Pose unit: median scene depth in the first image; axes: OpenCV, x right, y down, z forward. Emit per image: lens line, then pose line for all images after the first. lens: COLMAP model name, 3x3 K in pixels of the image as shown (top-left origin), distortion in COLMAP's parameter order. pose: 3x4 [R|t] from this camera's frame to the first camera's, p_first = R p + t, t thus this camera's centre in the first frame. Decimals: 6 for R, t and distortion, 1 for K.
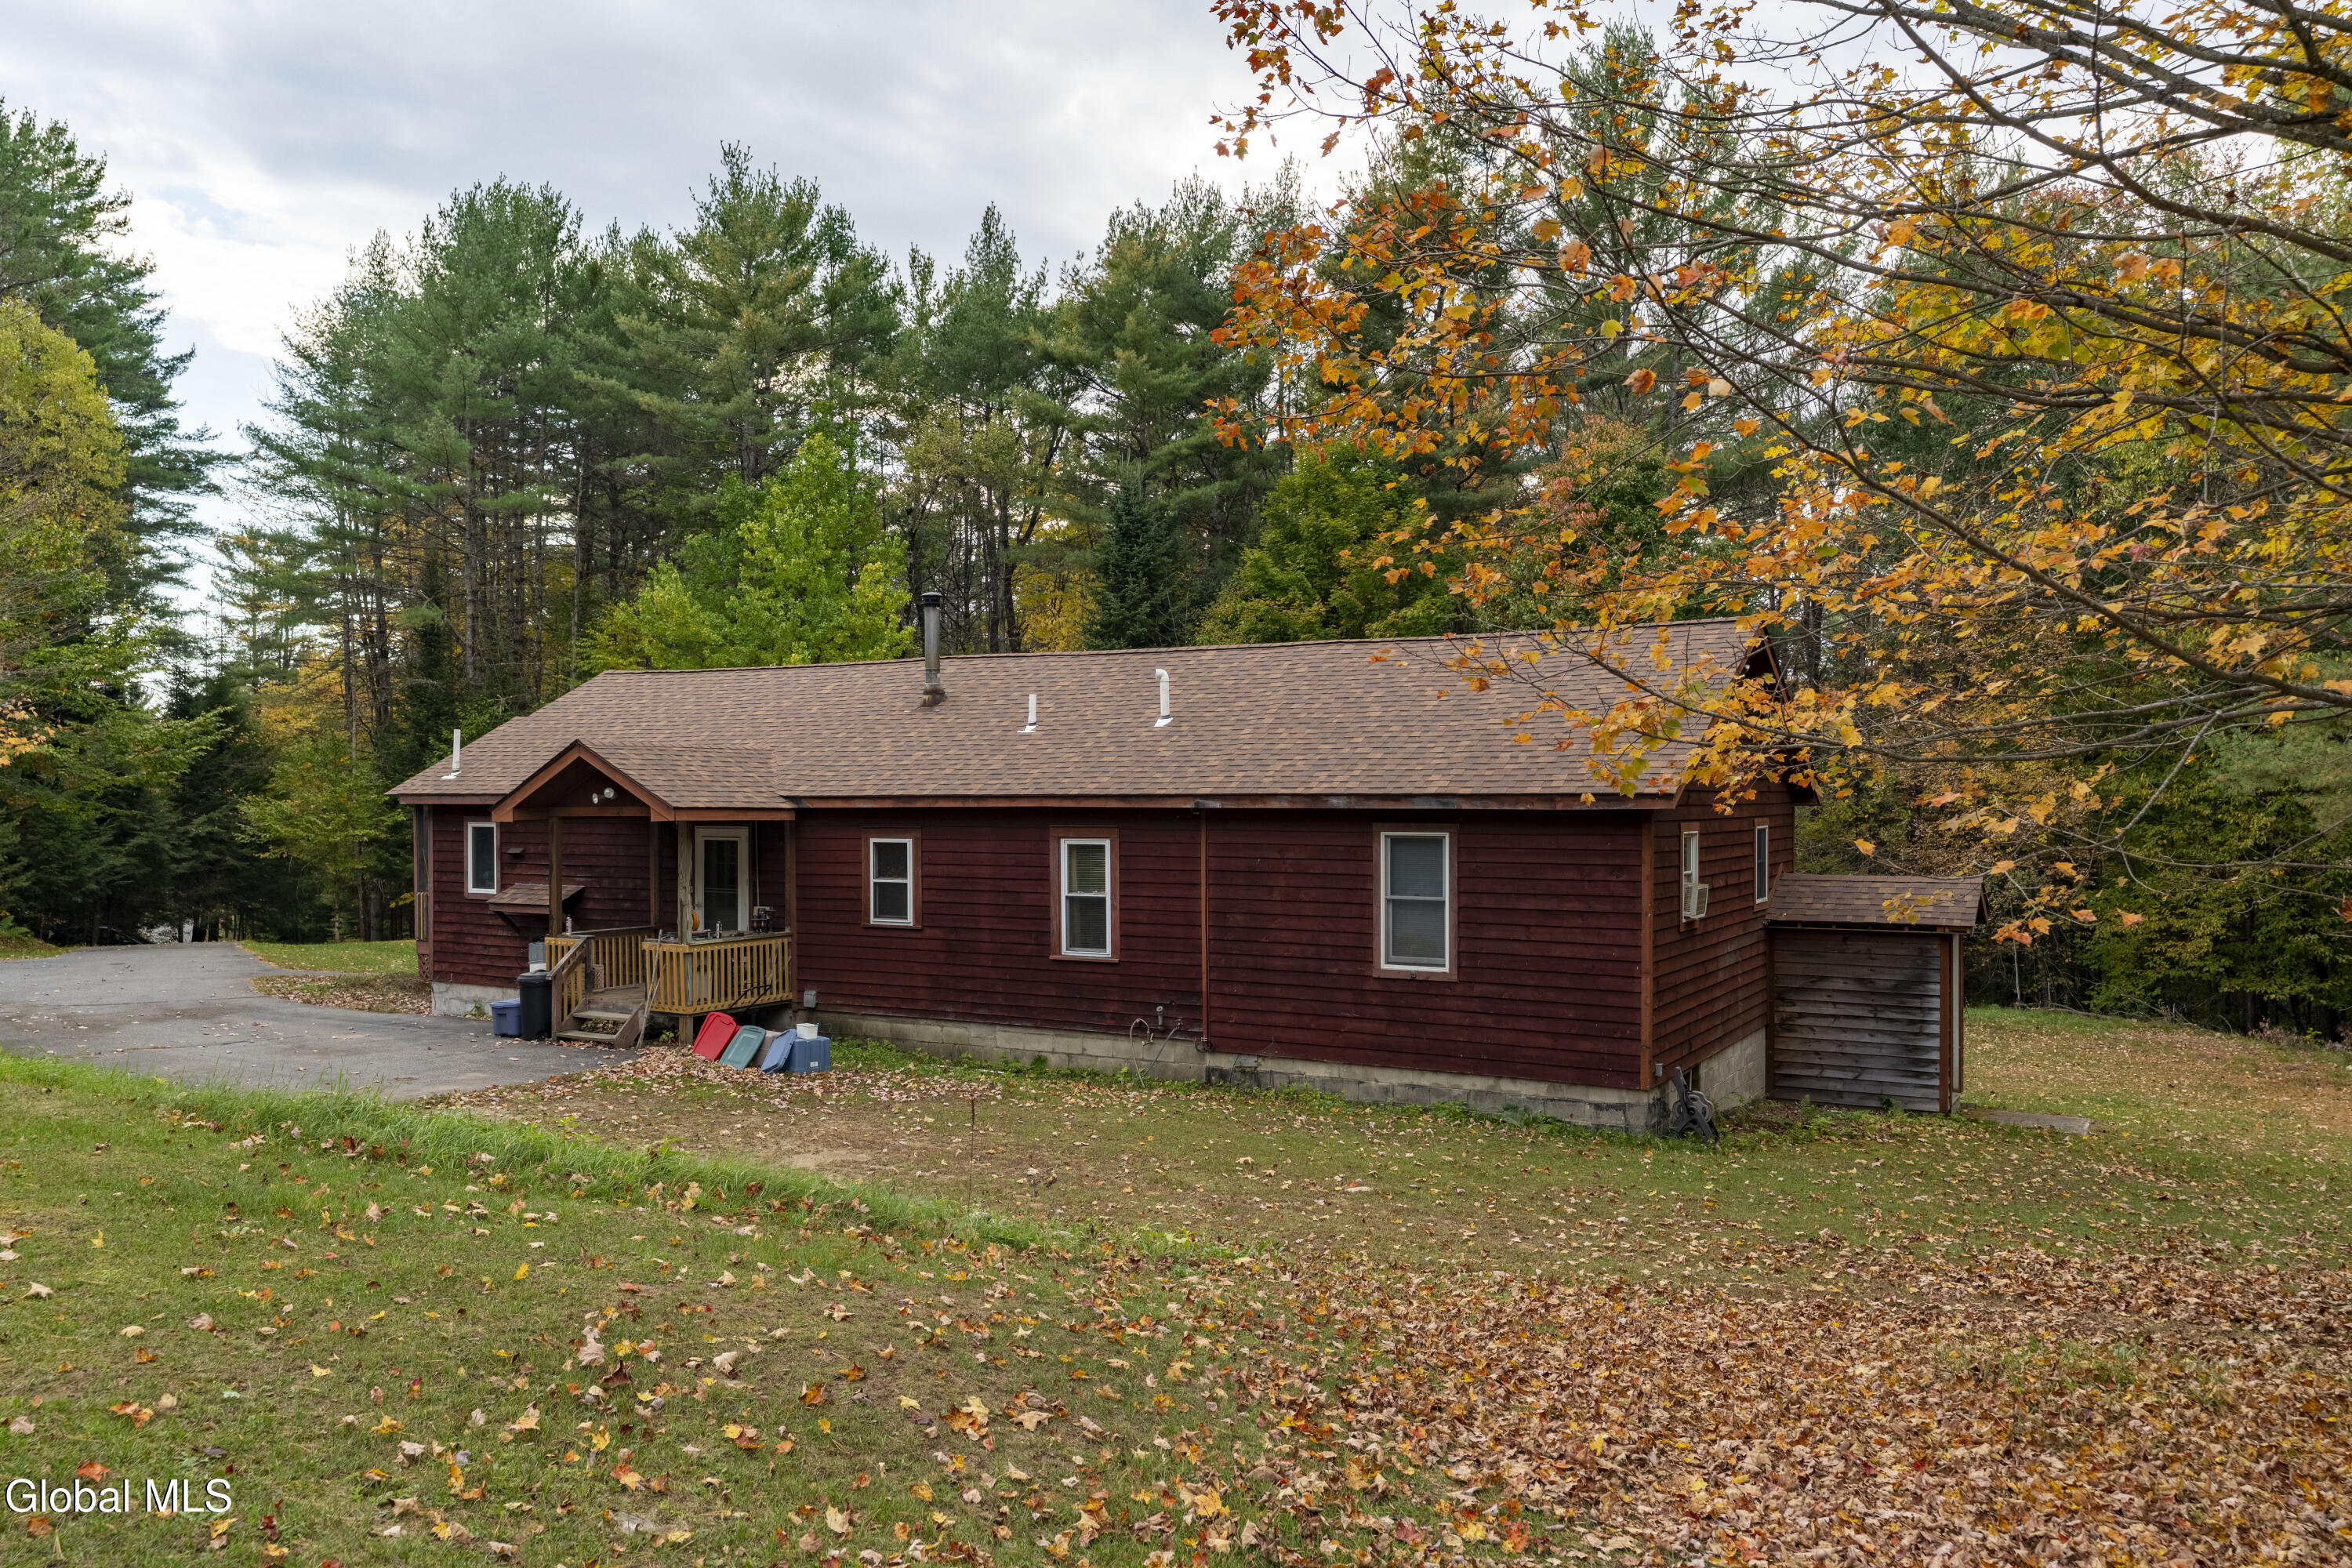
lens RADIAL K [[1780.9, 0, 1173.8], [0, 1780.9, 783.4], [0, 0, 1]] dist [0.011067, 0.002070]
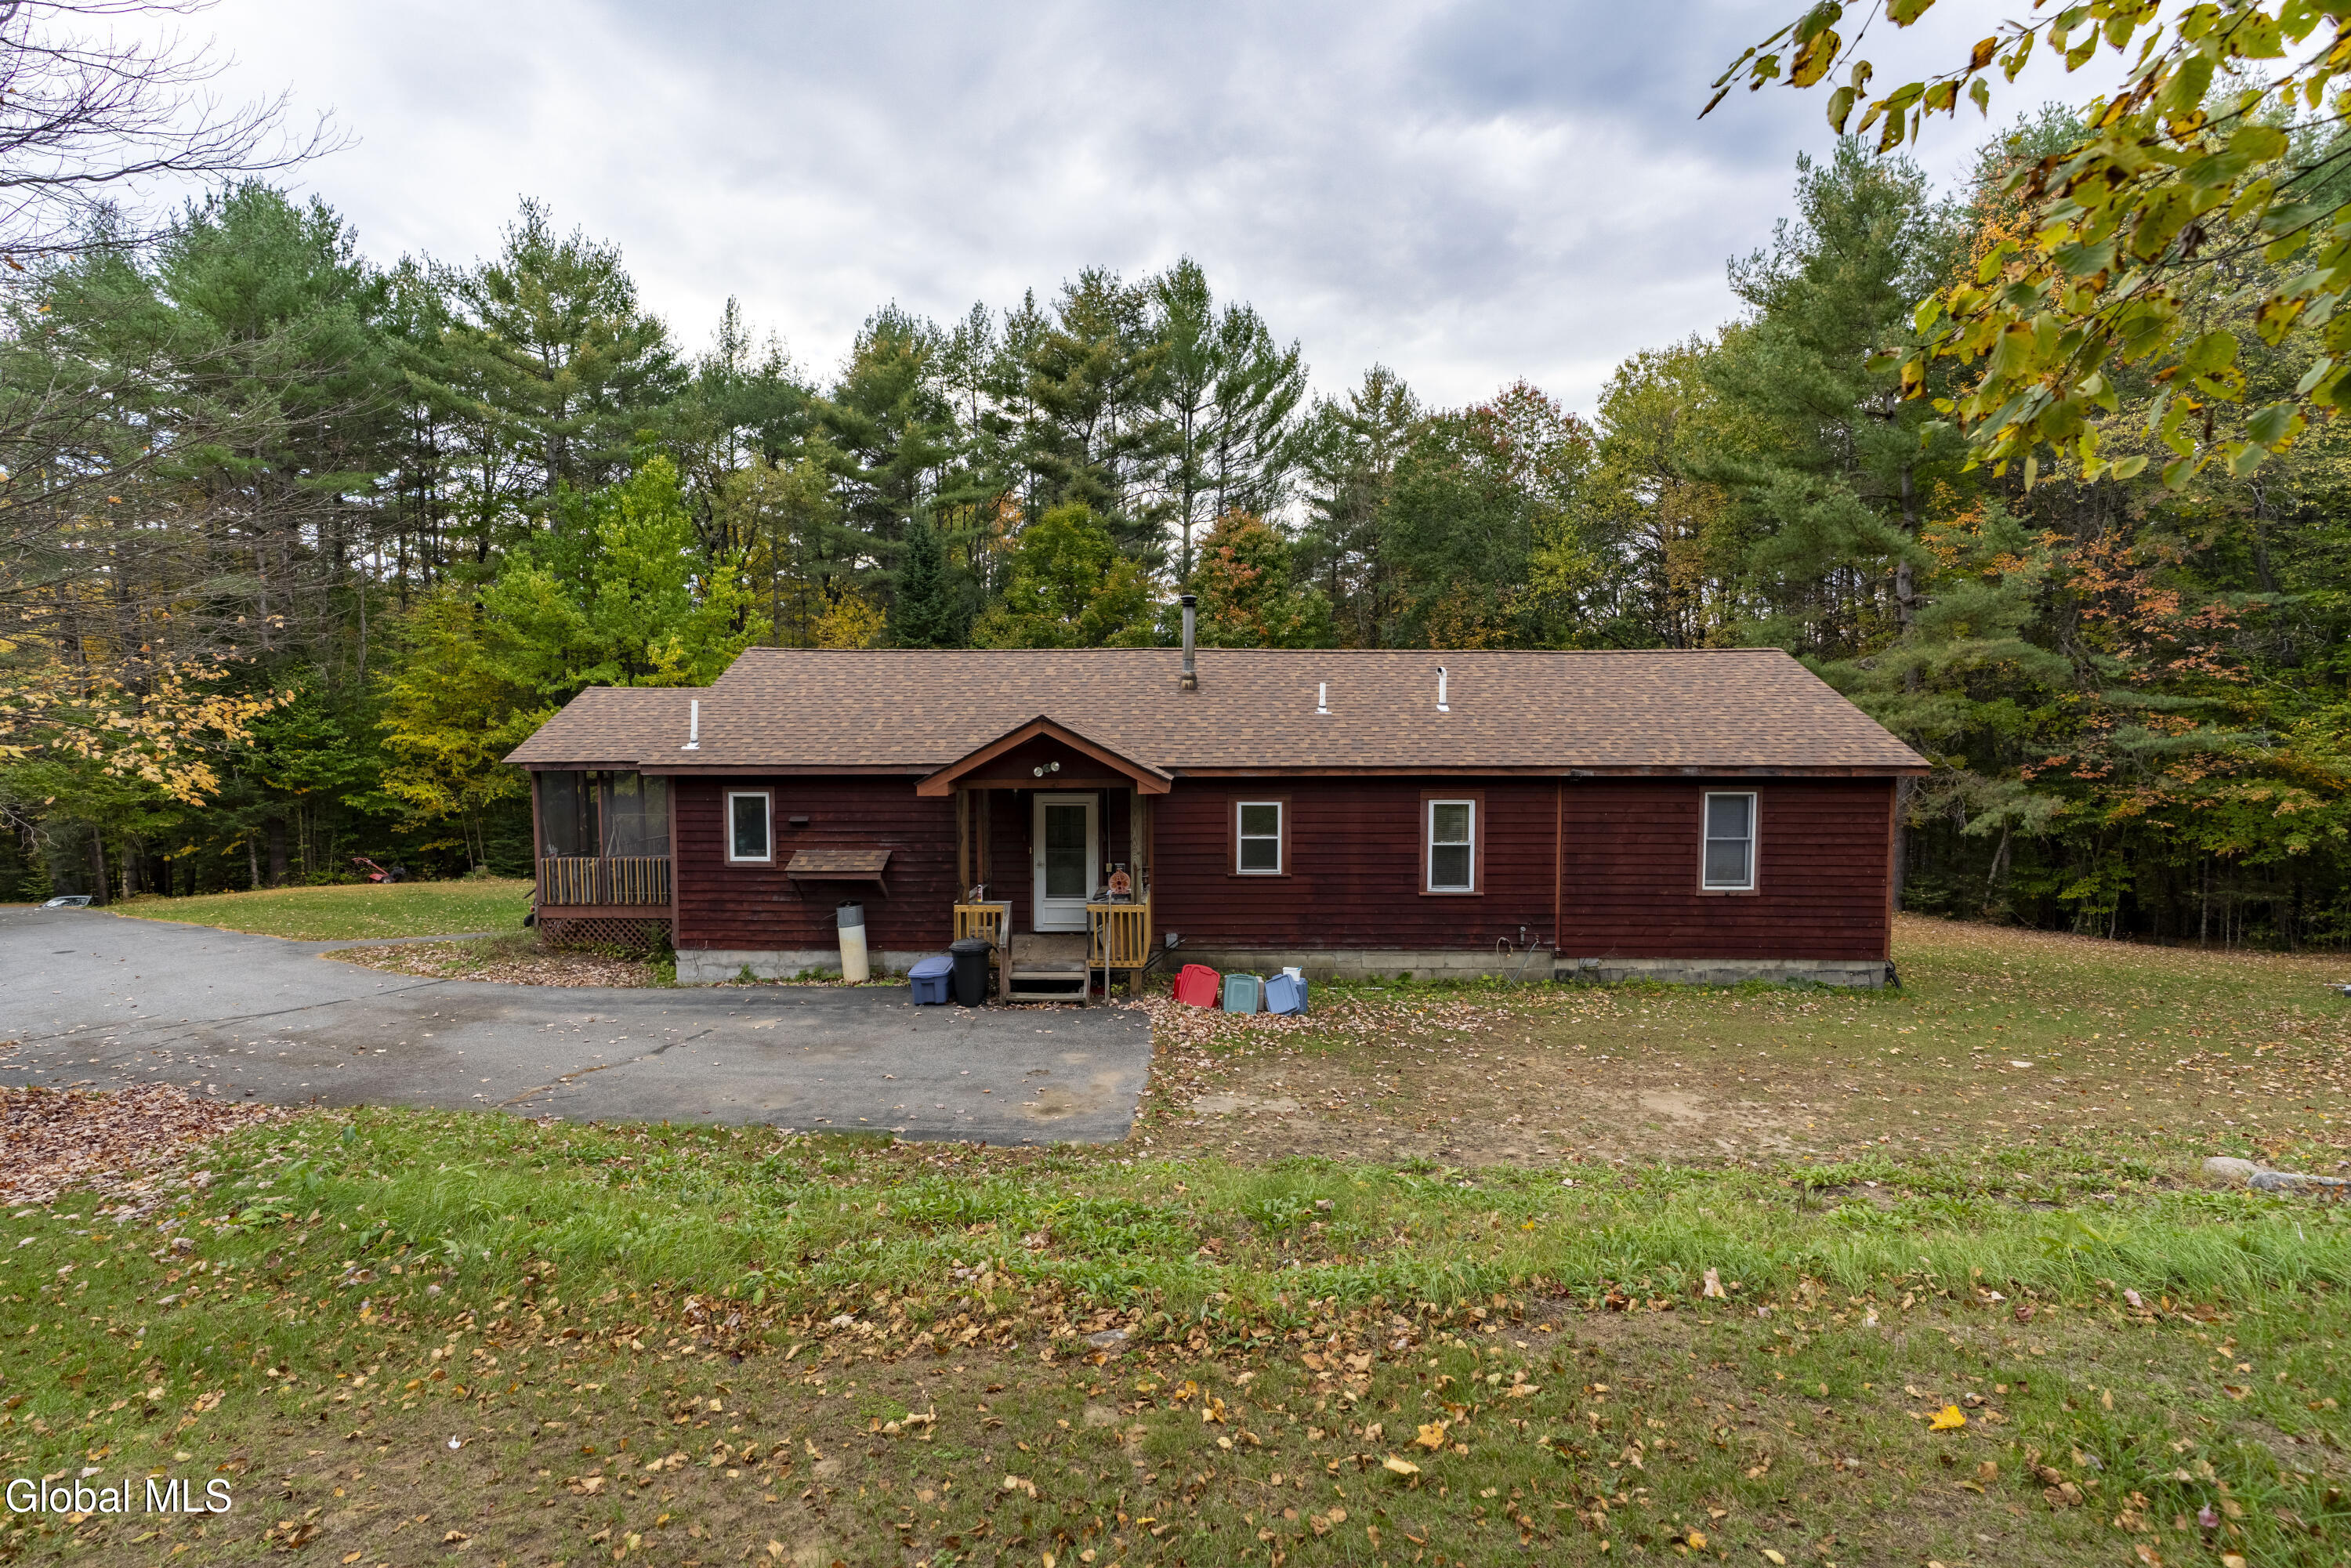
lens RADIAL K [[1048.8, 0, 1176.0], [0, 1048.8, 790.5], [0, 0, 1]] dist [-0.003180, 0.001382]
pose [[0.867803, -0.020614, 0.496481, -0.585741], [-0.003906, 0.998825, 0.048300, -0.010945], [-0.496894, -0.043854, 0.866703, 0.444372]]
